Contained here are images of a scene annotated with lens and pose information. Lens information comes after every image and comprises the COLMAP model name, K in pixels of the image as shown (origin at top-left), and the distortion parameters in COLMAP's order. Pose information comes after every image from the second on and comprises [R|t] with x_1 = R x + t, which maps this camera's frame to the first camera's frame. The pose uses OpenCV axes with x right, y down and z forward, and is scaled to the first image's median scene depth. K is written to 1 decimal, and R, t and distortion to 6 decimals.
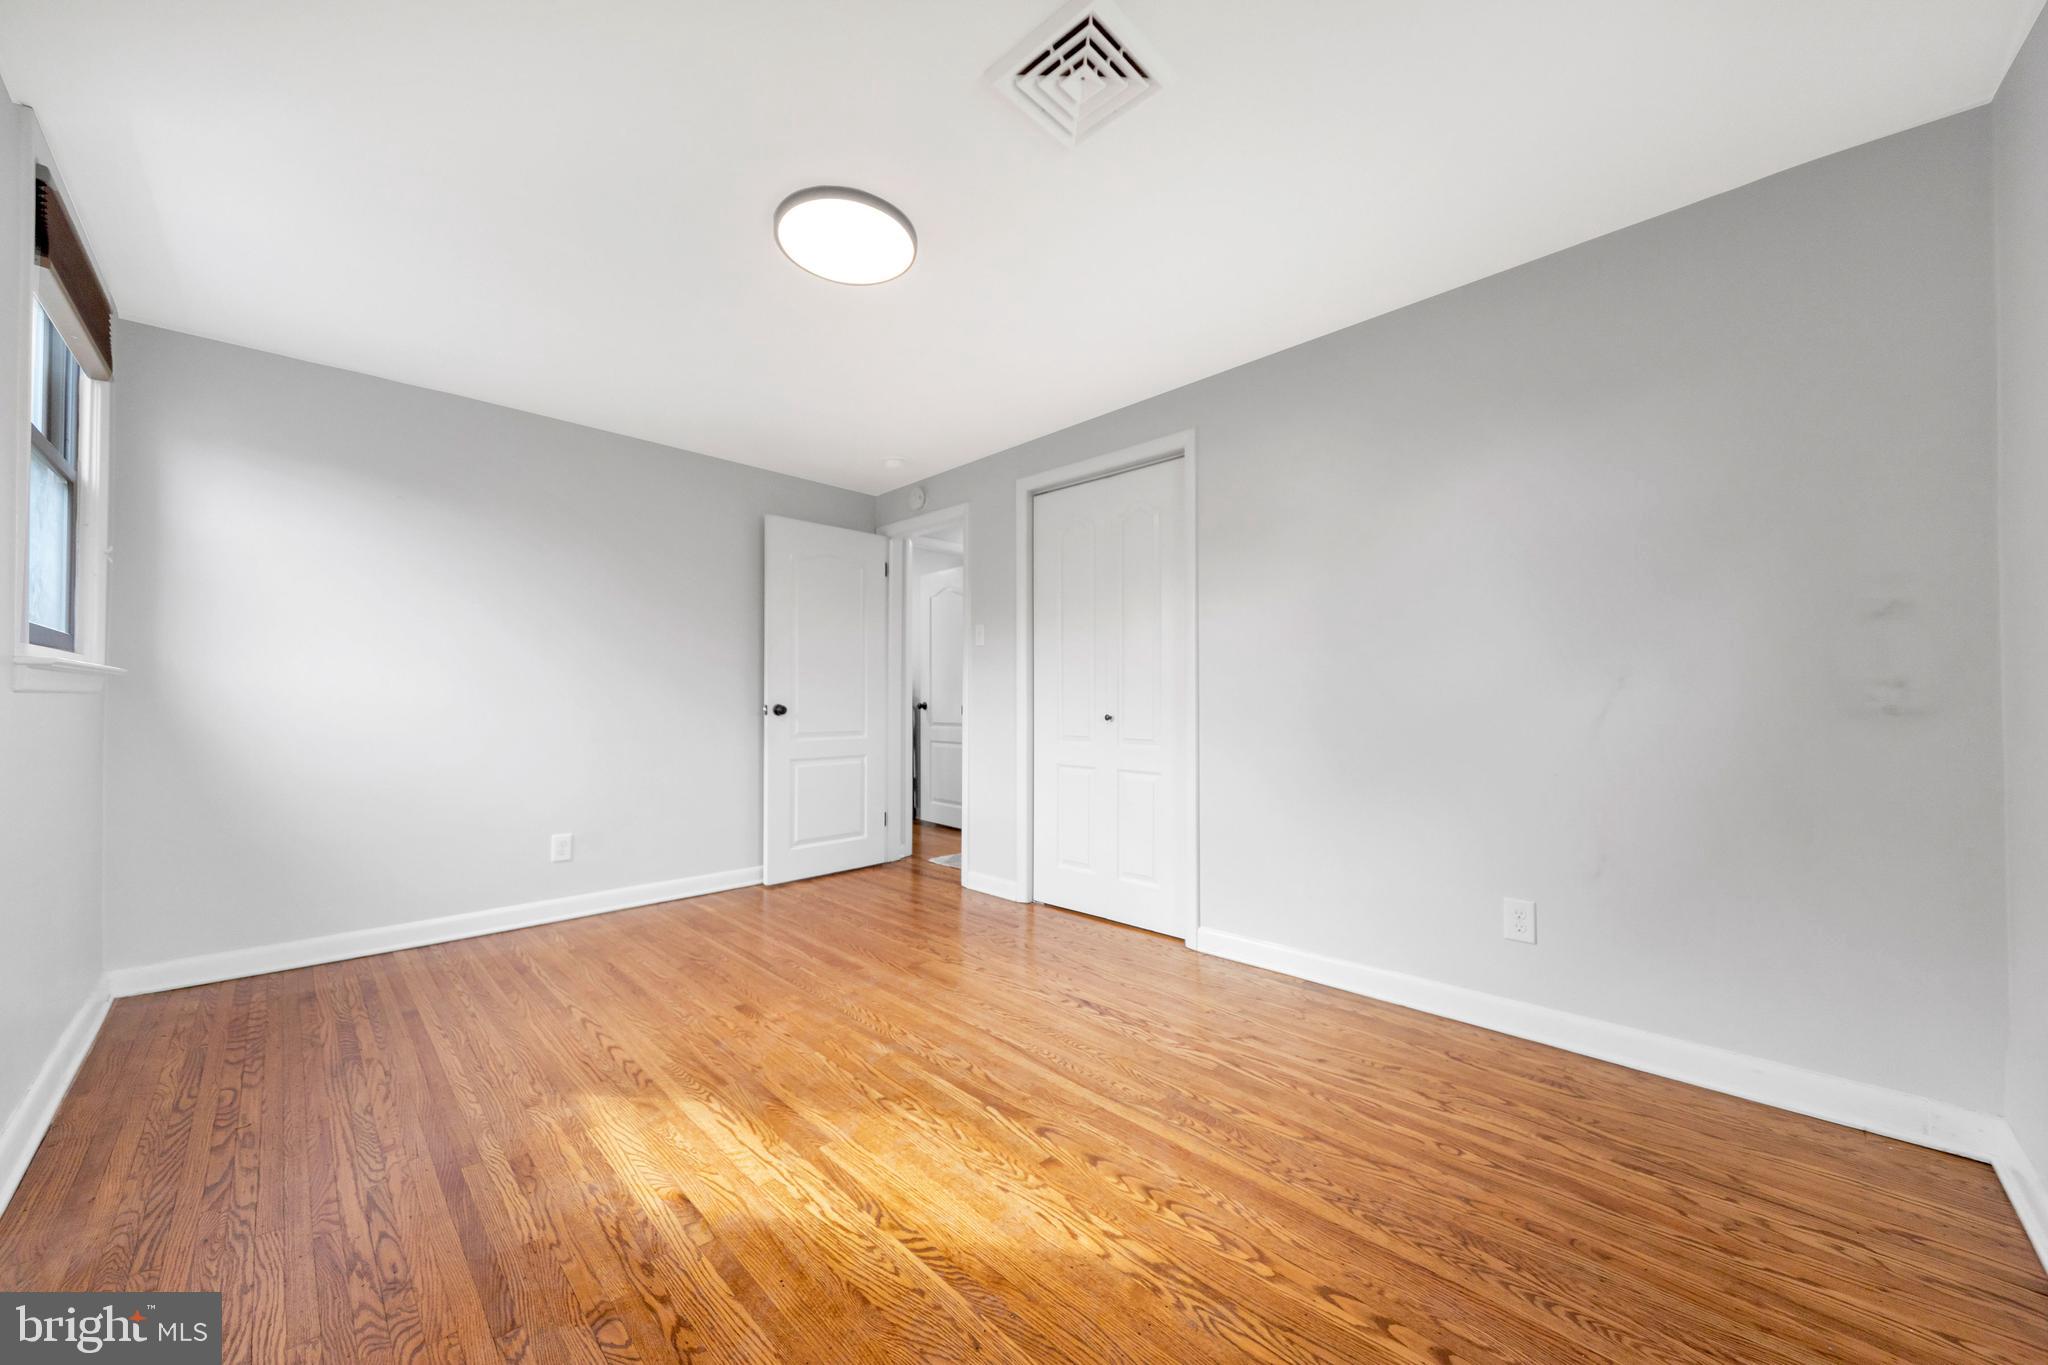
lens RADIAL K [[780.9, 0, 1021.7], [0, 780.9, 689.8], [0, 0, 1]] dist [0.004002, 0.000080]
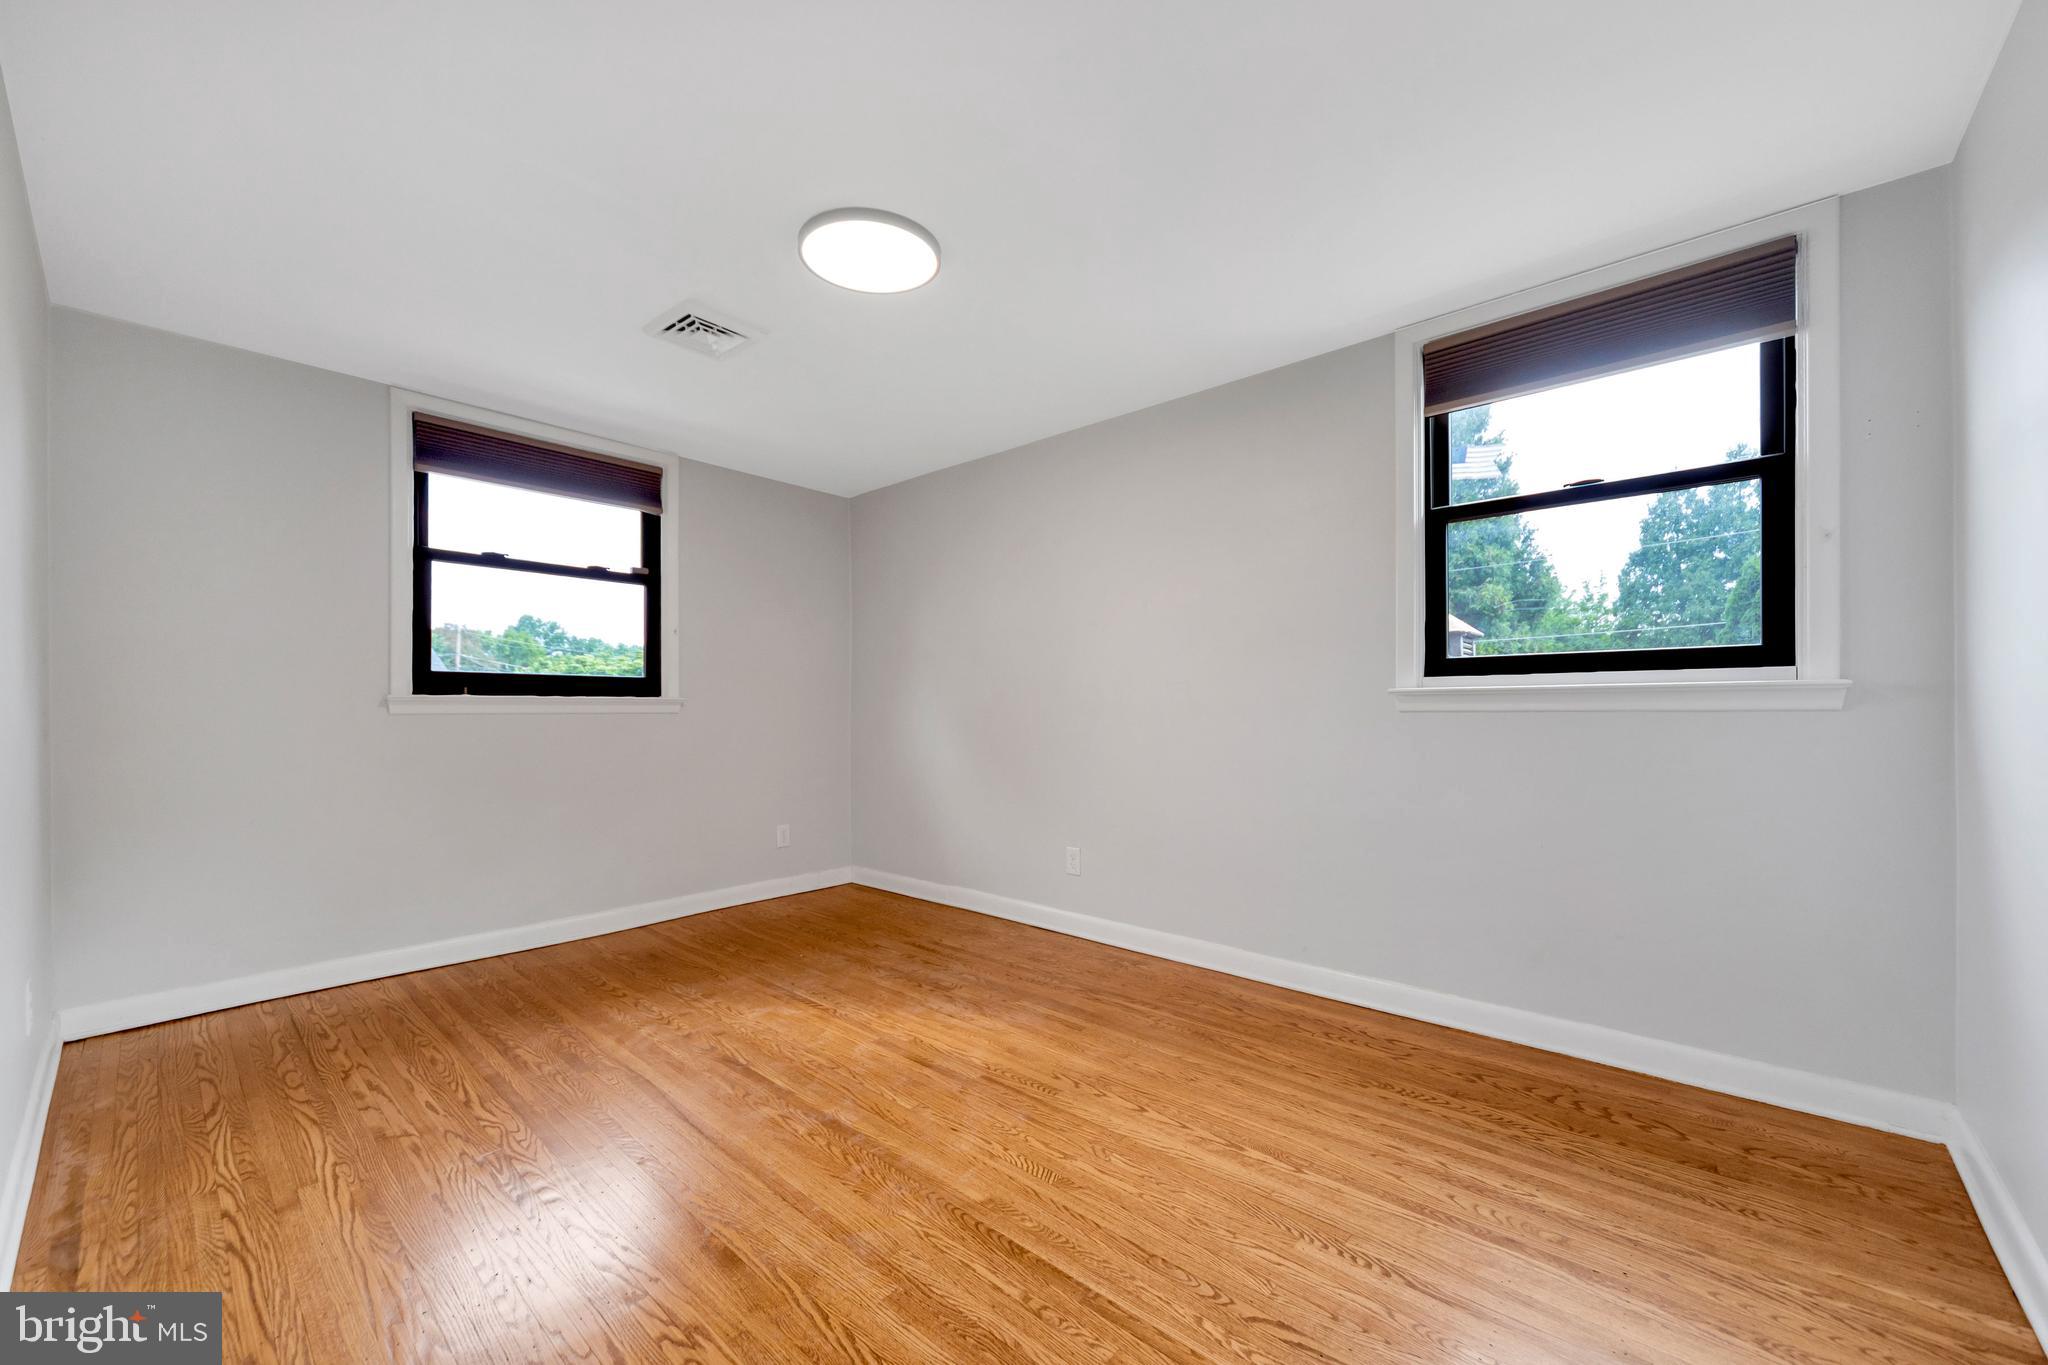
lens RADIAL K [[780.9, 0, 1026.2], [0, 780.9, 700.1], [0, 0, 1]] dist [0.004002, 0.000080]
pose [[-0.996666, 0.004805, -0.081454, -0.363124], [0.006575, 0.999748, -0.021474, 0.004366], [0.081330, -0.021938, -0.996446, 2.155379]]
